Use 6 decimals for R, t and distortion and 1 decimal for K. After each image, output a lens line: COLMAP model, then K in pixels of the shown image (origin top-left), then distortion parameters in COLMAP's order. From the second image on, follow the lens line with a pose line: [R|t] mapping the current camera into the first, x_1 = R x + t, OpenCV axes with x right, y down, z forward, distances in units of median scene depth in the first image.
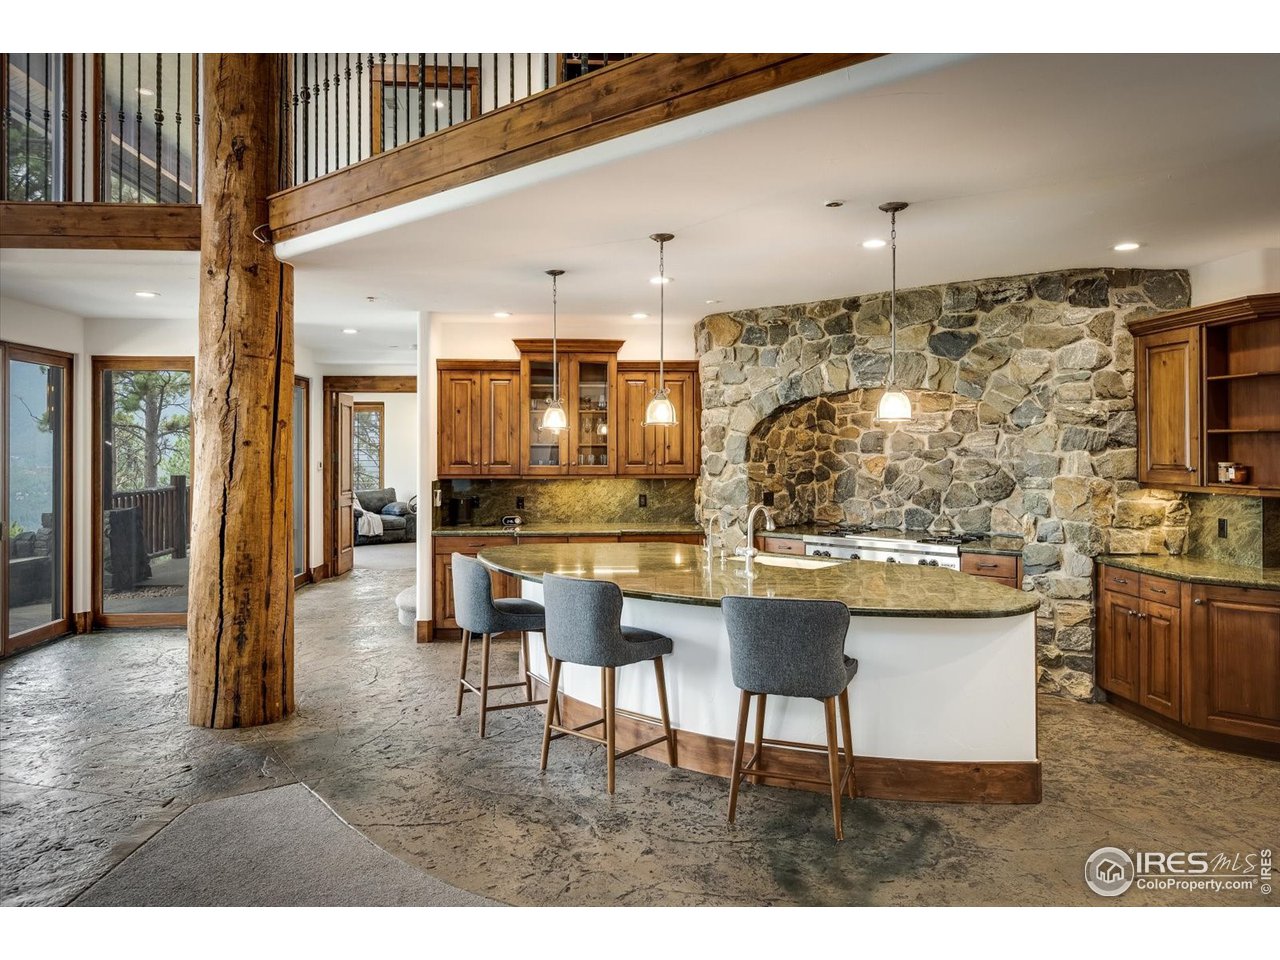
lens RADIAL K [[901.9, 0, 640.2], [0, 901.9, 441.2], [0, 0, 1]] dist [0.001046, 0.000397]
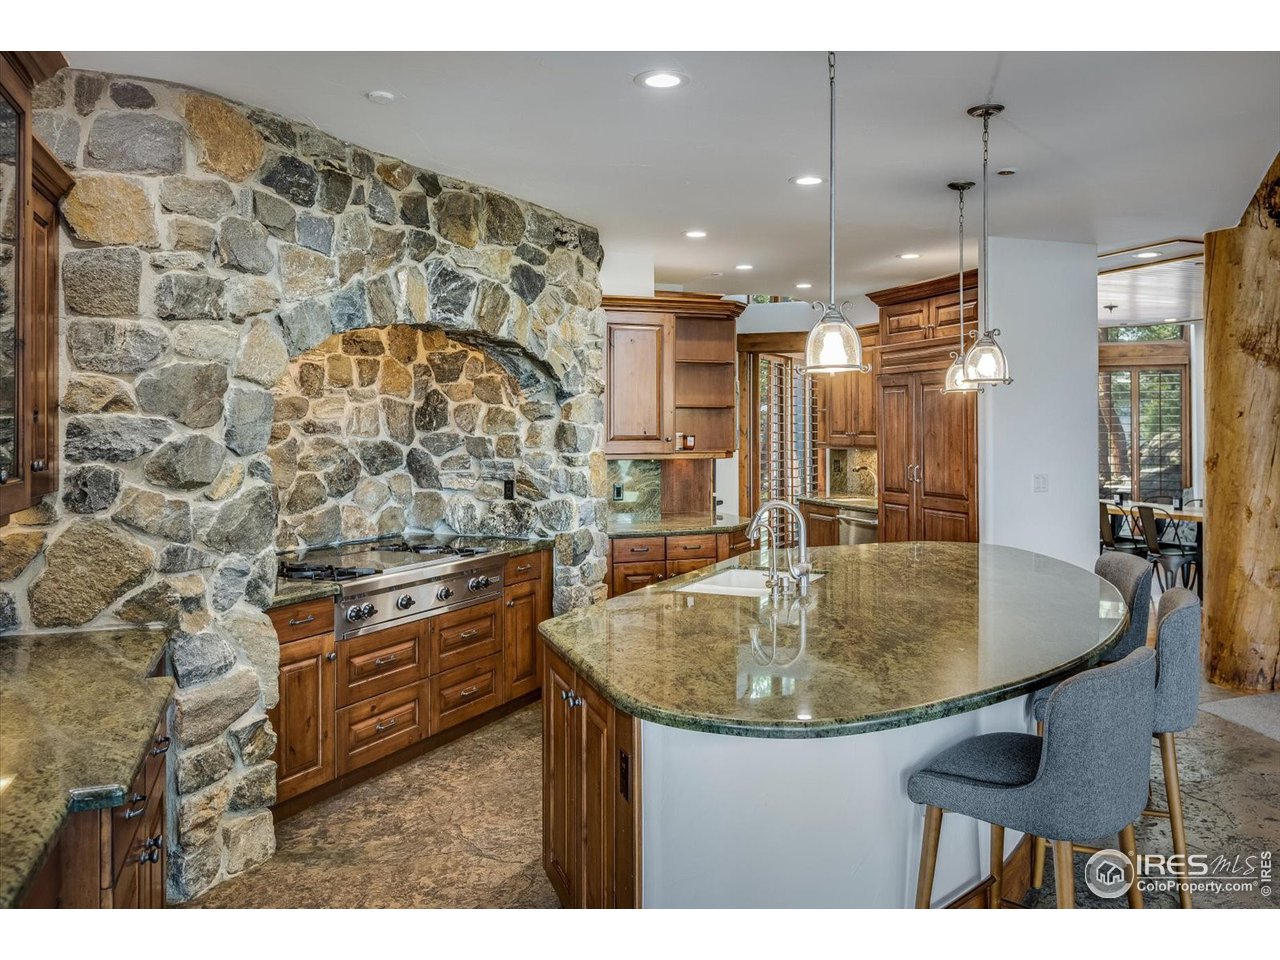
lens RADIAL K [[999.2, 0, 683.6], [0, 999.2, 420.1], [0, 0, 1]] dist [0.004775, 0.000926]
pose [[-0.289182, 0.004866, 0.957262, -0.433765], [-0.003296, 0.999976, -0.006079, 0.010679], [-0.957269, -0.004913, -0.289159, 0.974248]]
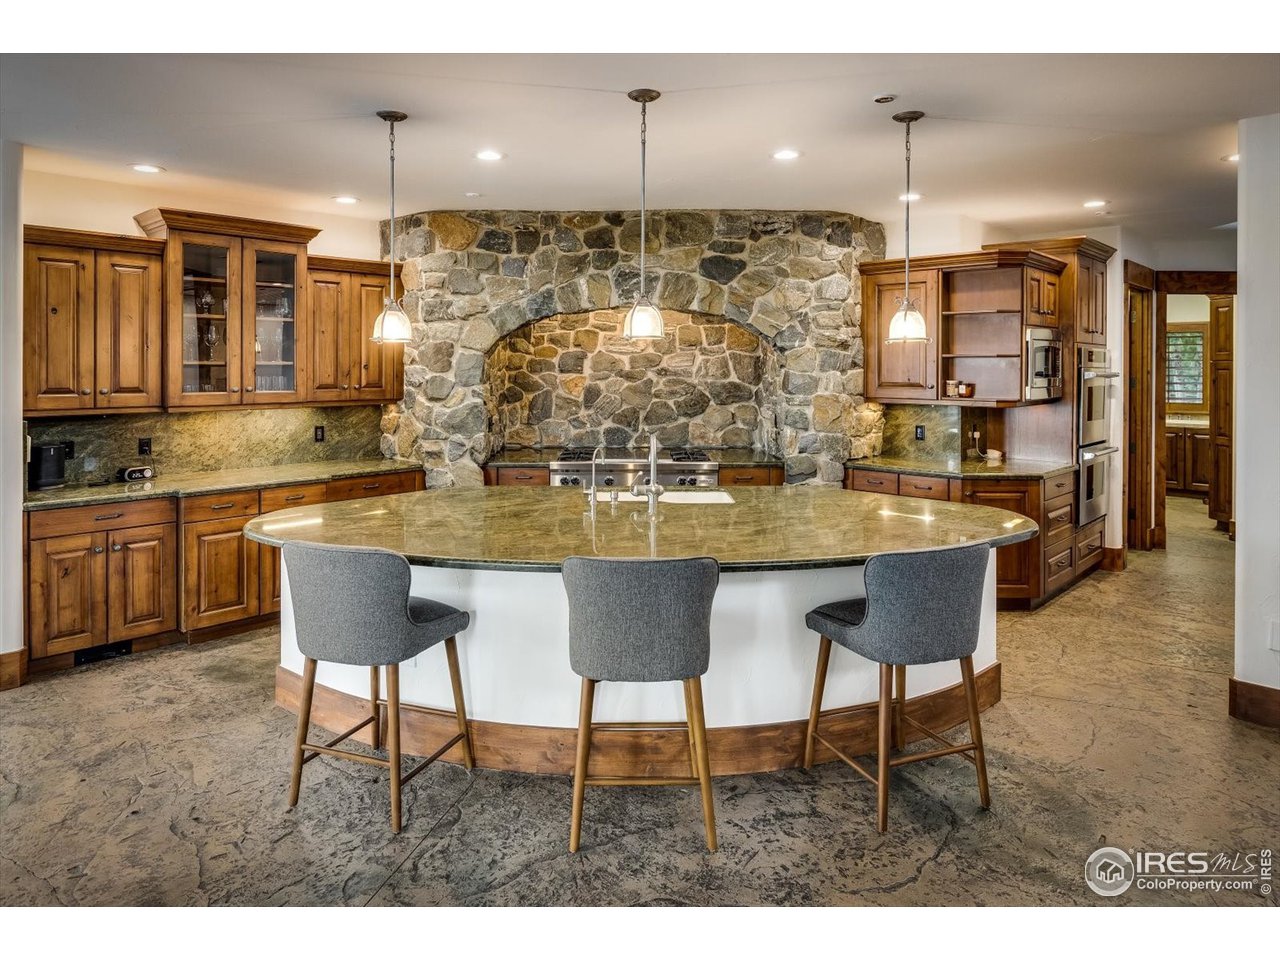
lens RADIAL K [[790.3, 0, 639.5], [0, 790.3, 366.6], [0, 0, 1]] dist [-0.003553, -0.000543]
pose [[0.742985, 0.001566, 0.669306, -0.291390], [-0.007048, 0.999960, 0.005484, 0.000919], [-0.669271, -0.008792, 0.742967, 0.336828]]
